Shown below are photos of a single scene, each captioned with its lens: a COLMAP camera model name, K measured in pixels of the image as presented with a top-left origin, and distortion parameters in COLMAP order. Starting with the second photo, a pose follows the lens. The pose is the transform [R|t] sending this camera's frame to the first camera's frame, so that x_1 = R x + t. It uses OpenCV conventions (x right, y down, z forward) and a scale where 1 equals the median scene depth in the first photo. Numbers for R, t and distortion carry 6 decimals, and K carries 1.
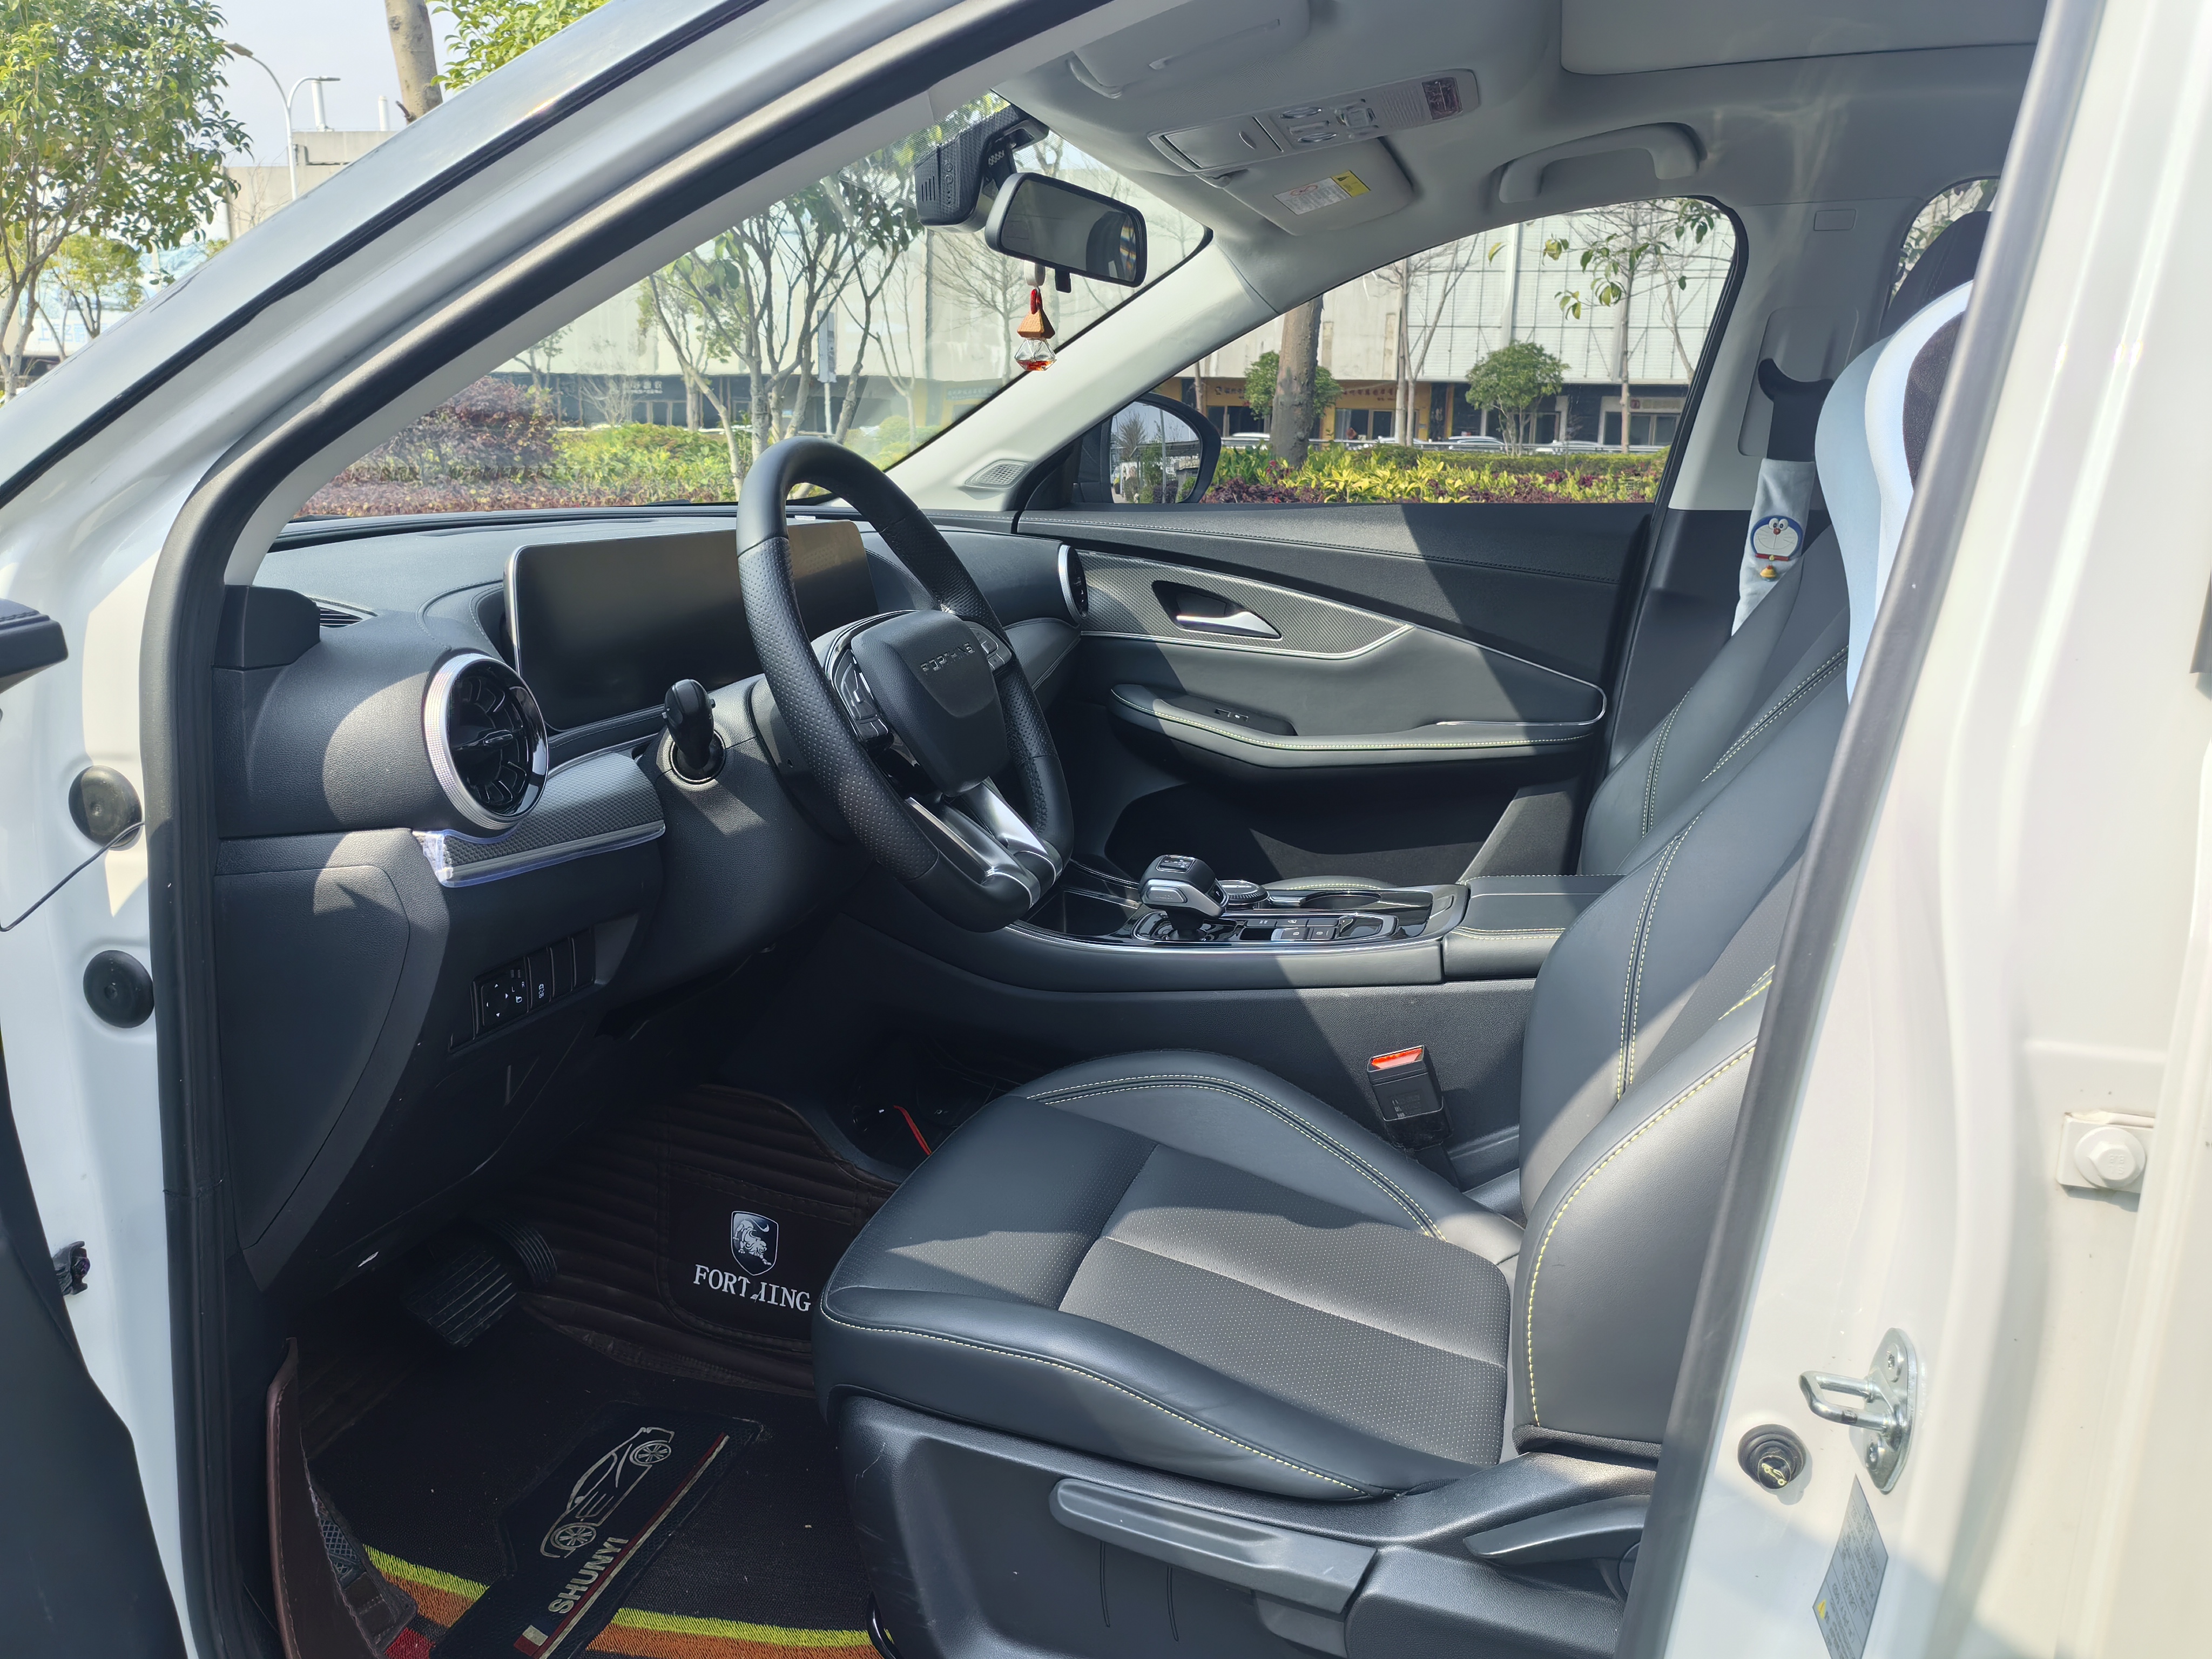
lens RADIAL K [[1735.3, 0, 1106.0], [0, 1735.3, 829.5], [0, 0, 1]] dist [-0.008434, 0.031139]
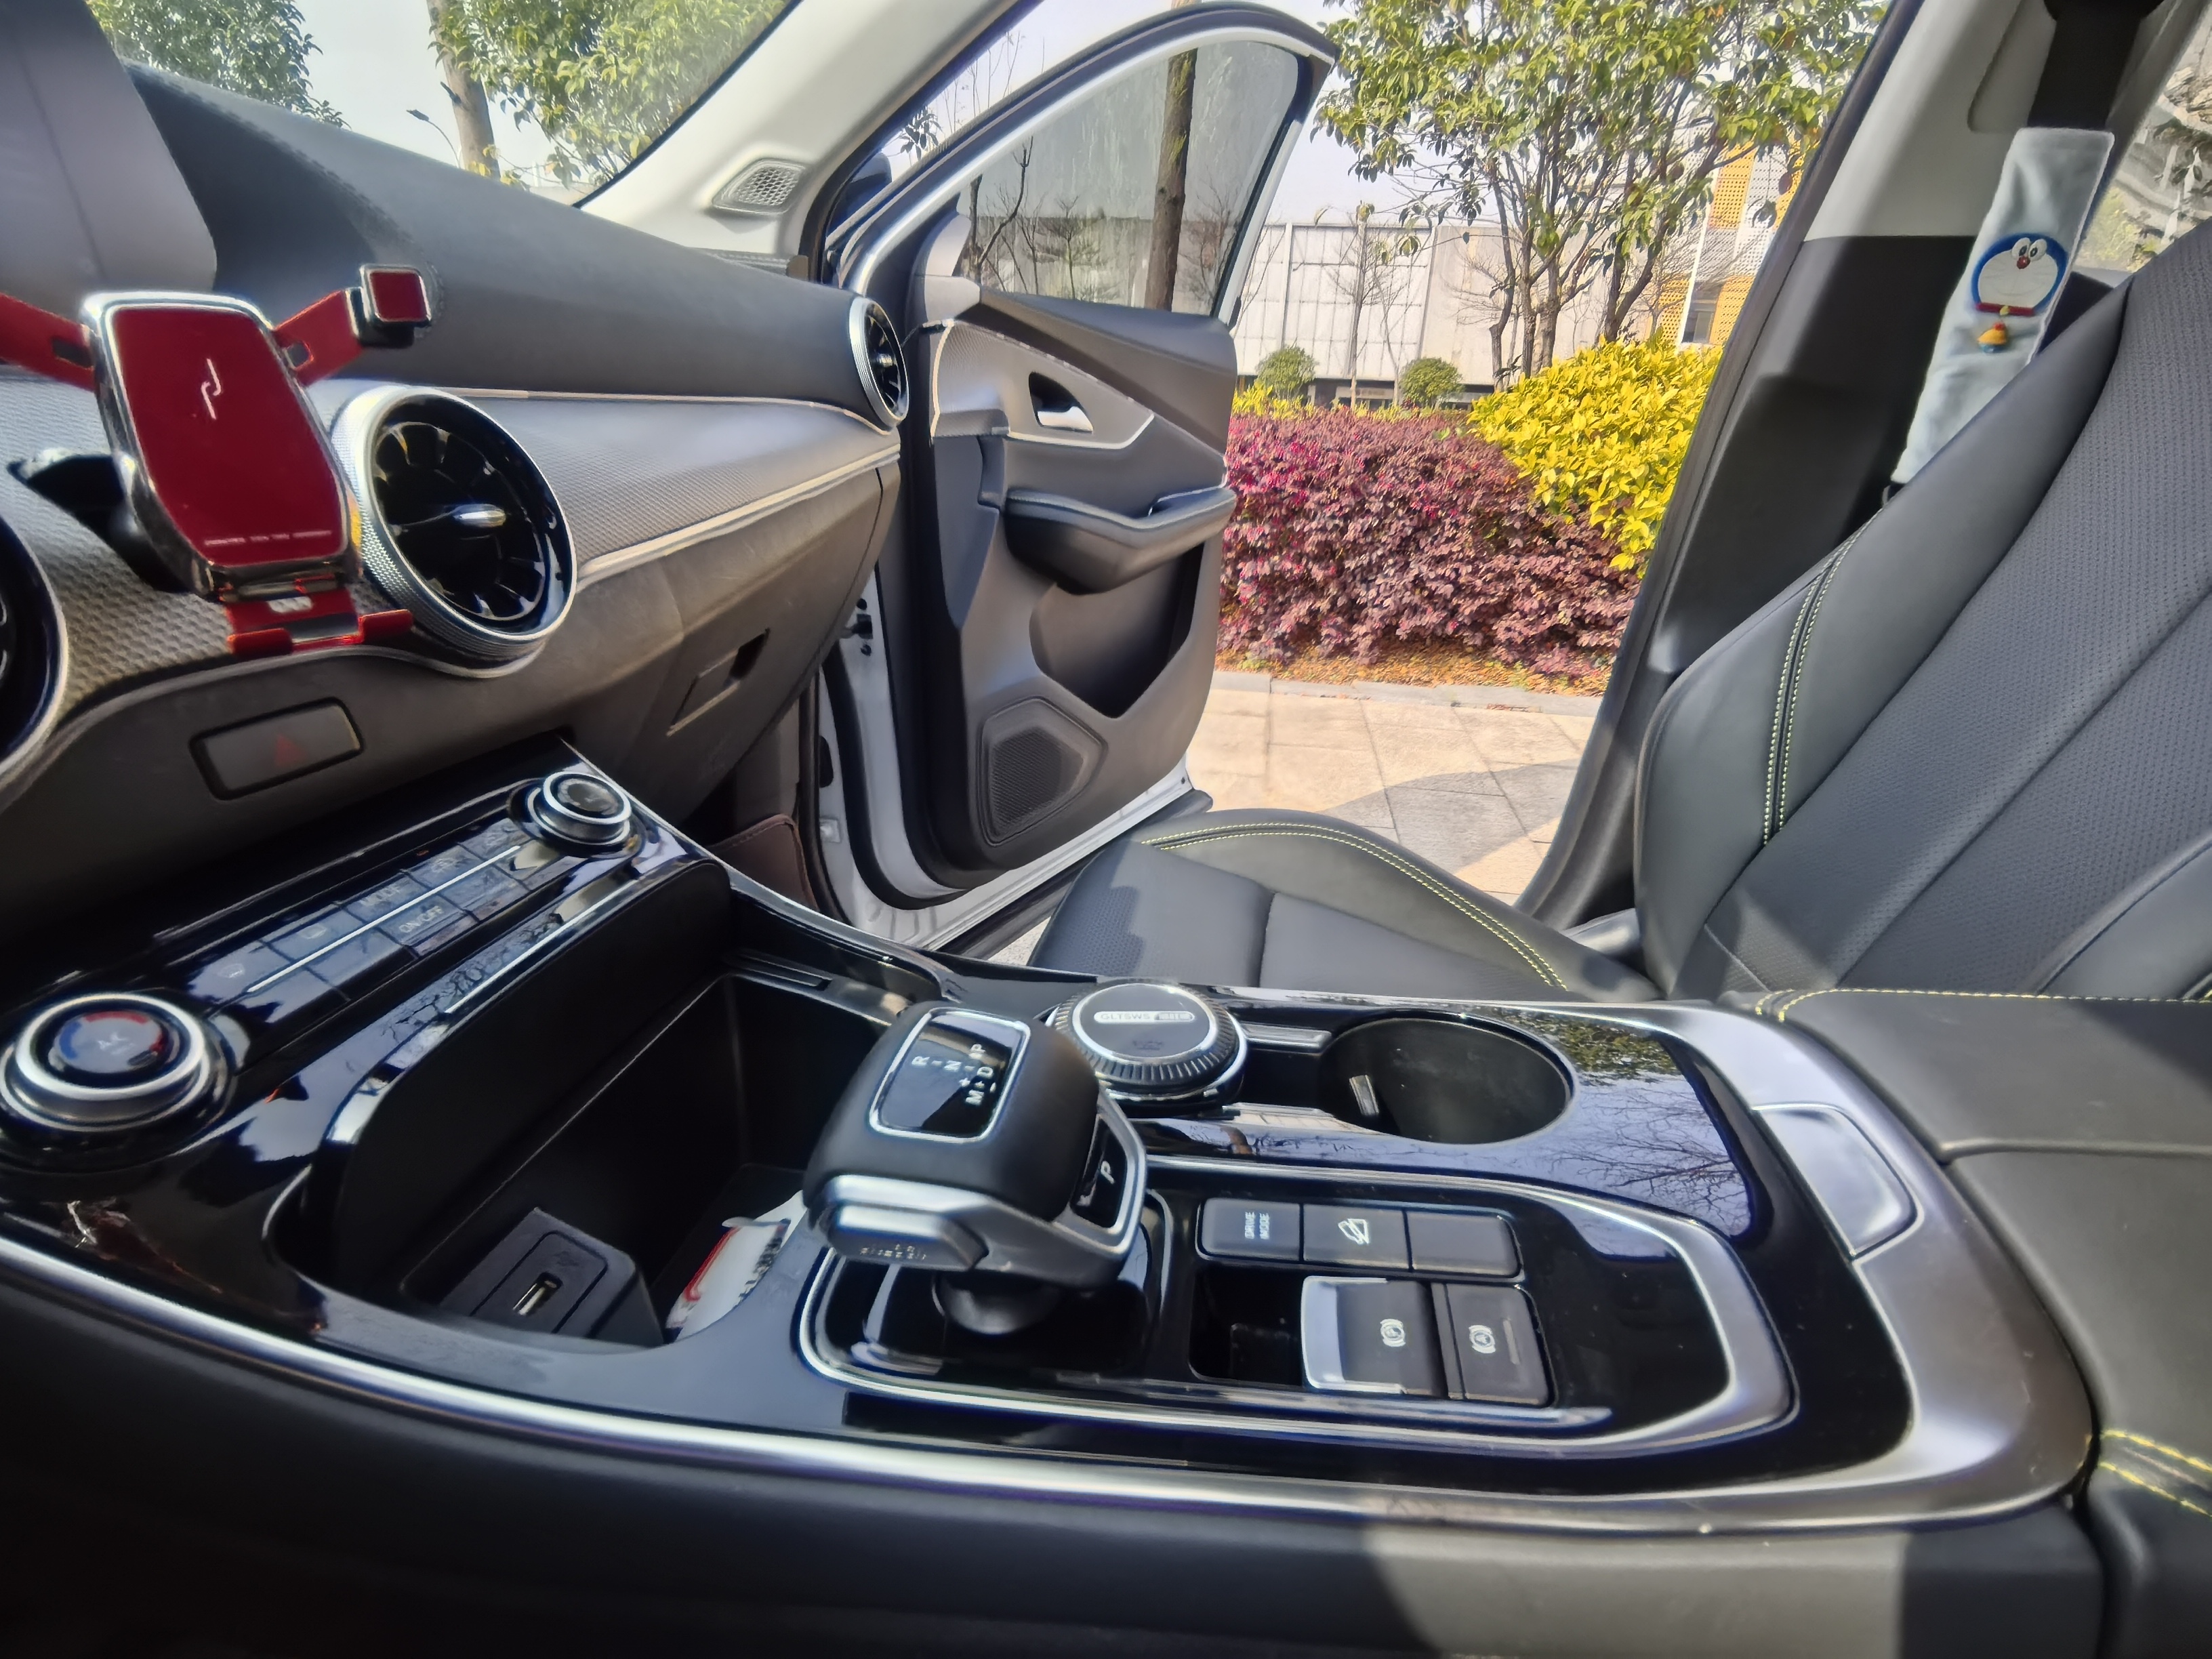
lens RADIAL K [[988.2, 0, 1091.5], [0, 988.2, 824.0], [0, 0, 1]] dist [0.001610, 0.000499]
pose [[0.997867, -0.005207, 0.065067, 0.013397], [-0.005439, 0.986714, 0.162375, -0.011298], [-0.065048, -0.162382, 0.984582, 0.220673]]
